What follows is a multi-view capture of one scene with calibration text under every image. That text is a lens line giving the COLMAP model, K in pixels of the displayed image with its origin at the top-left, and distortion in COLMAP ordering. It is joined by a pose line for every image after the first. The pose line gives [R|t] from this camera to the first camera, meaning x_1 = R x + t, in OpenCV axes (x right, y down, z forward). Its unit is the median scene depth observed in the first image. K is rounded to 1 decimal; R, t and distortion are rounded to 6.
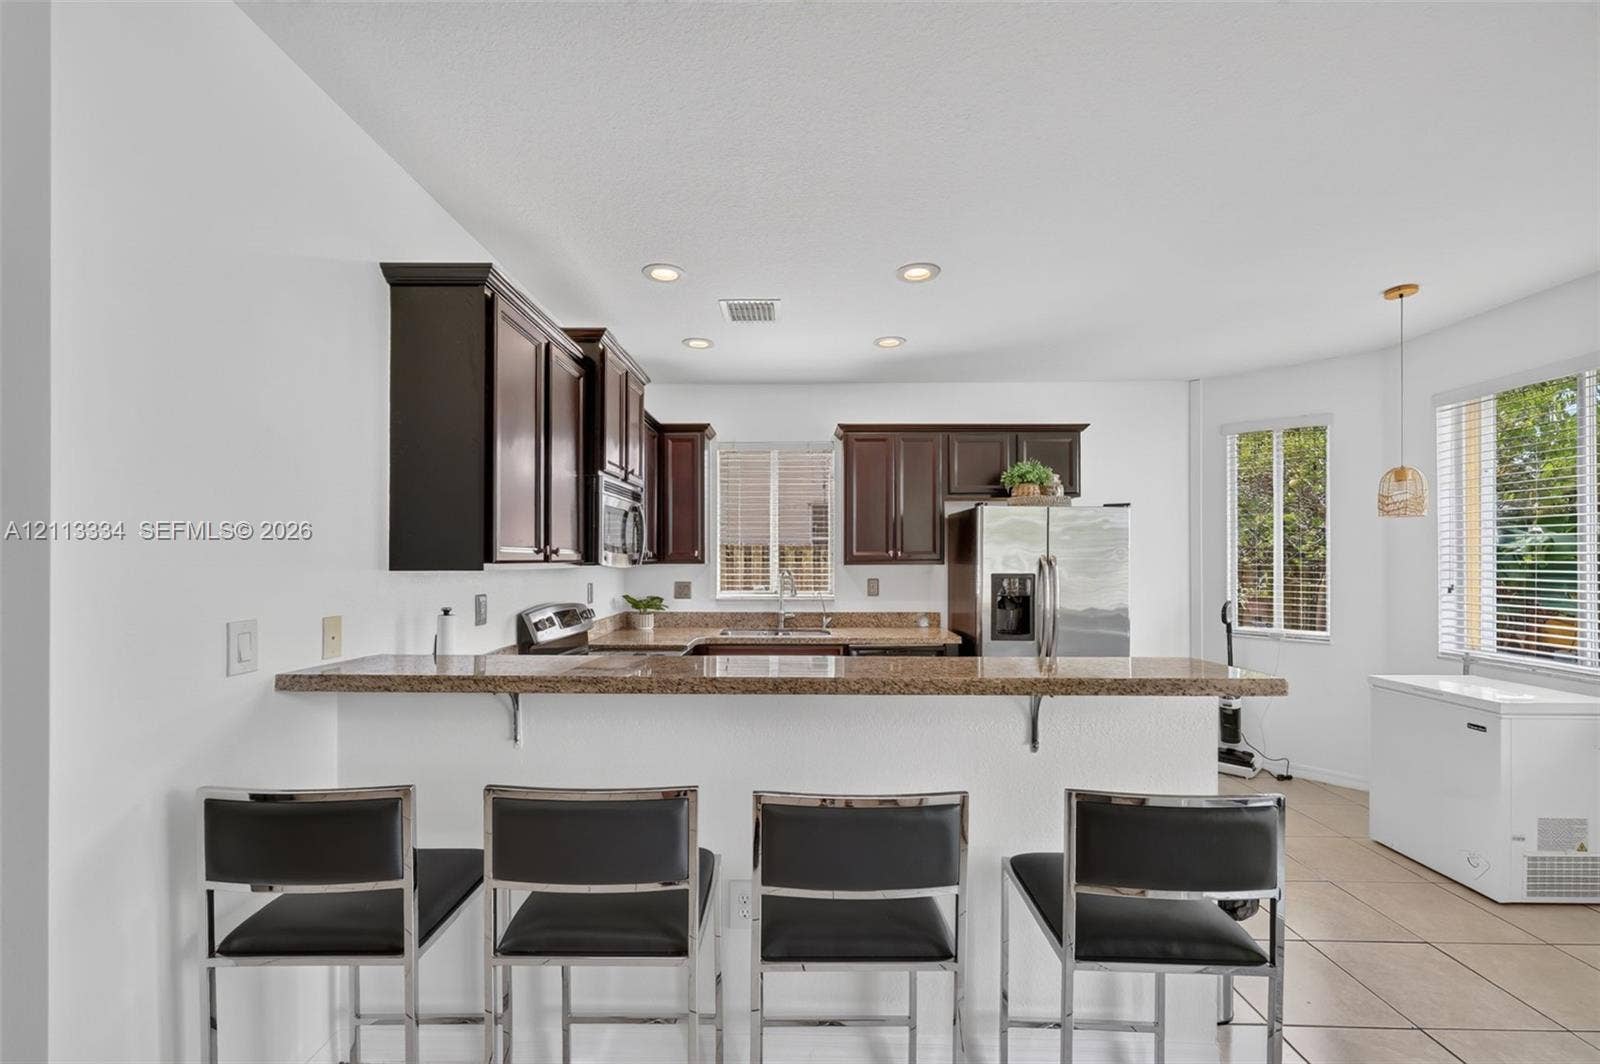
lens RADIAL K [[659.2, 0, 773.1], [0, 659.2, 556.4], [0, 0, 1]] dist [0.000952, 0.000546]
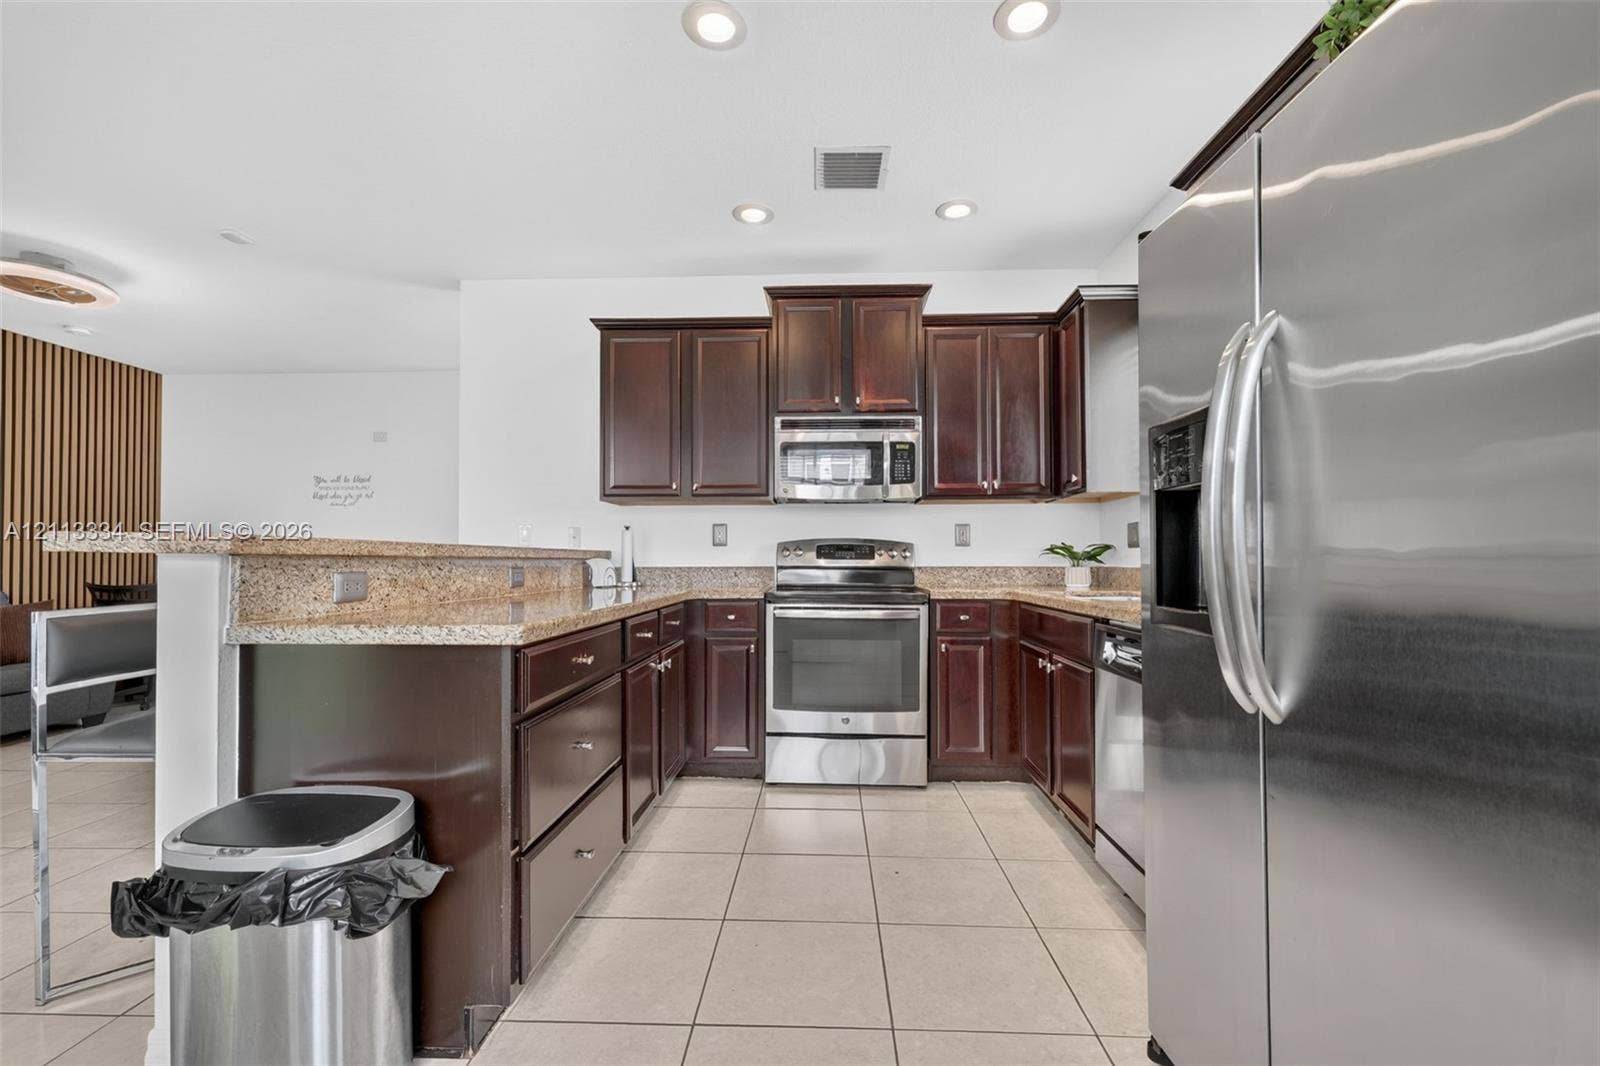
lens RADIAL K [[679.1, 0, 798.4], [0, 679.1, 548.3], [0, 0, 1]] dist [-0.002811, -0.000445]
pose [[-0.009522, -0.014745, -0.999846, 0.605269], [0.002165, 0.999889, -0.014766, 0.080587], [0.999952, -0.002305, -0.009489, 0.728051]]
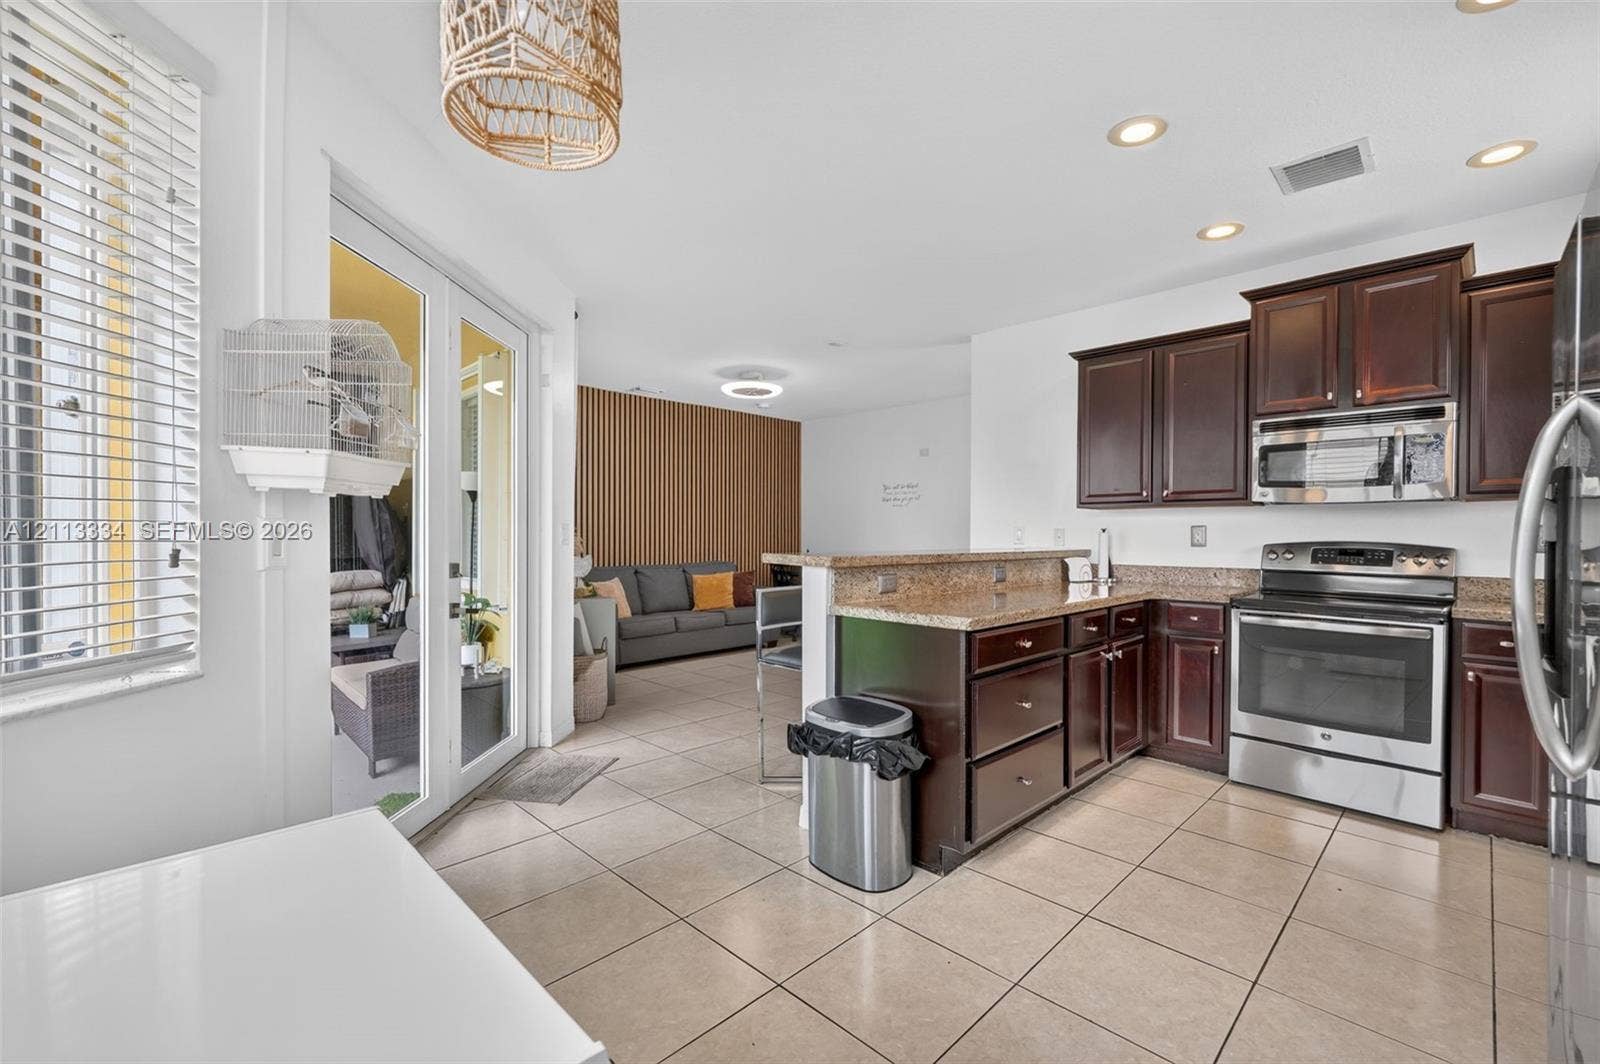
lens RADIAL K [[679.1, 0, 798.9], [0, 679.1, 542.2], [0, 0, 1]] dist [-0.002811, -0.000445]
pose [[-0.693725, 0.010258, -0.720167, 0.748398], [-0.001165, 0.999881, 0.015364, 0.045075], [0.720239, 0.011497, -0.693631, 0.860771]]
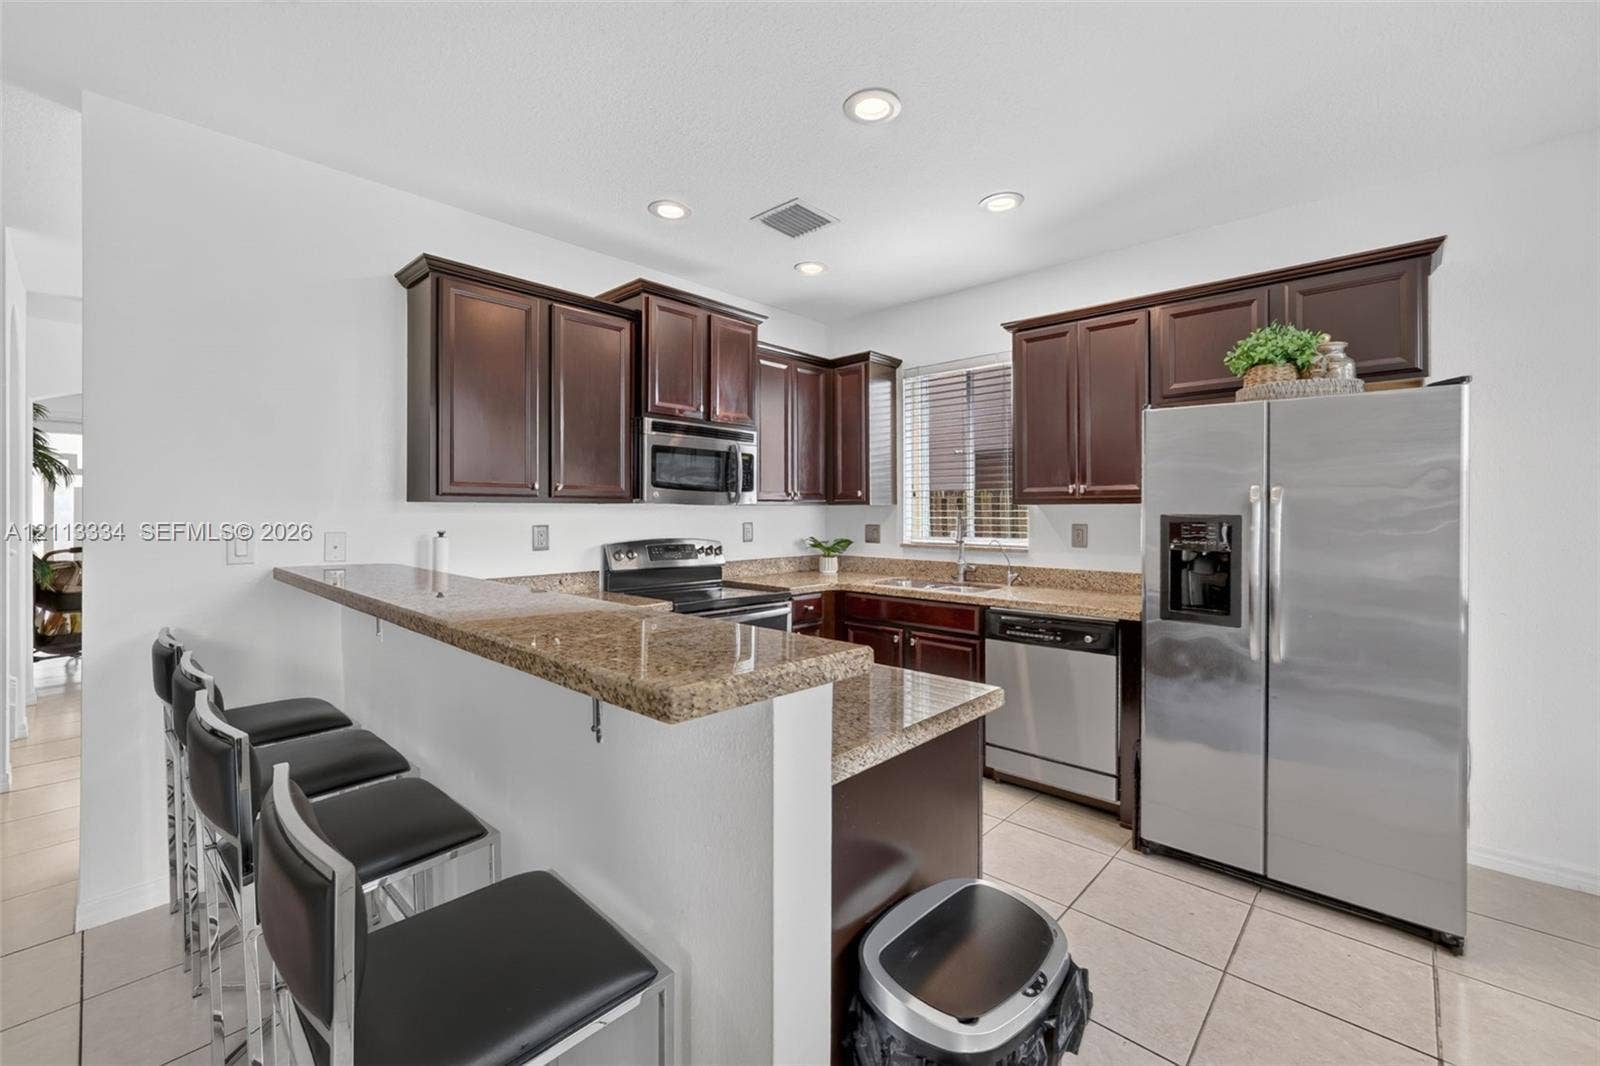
lens RADIAL K [[659.2, 0, 792.2], [0, 659.2, 509.5], [0, 0, 1]] dist [0.000952, 0.000546]
pose [[0.753388, 0.000408, -0.657577, 0.424171], [0.000313, 0.999999, 0.000979, 0.017850], [0.657577, -0.000943, 0.753387, 0.247591]]
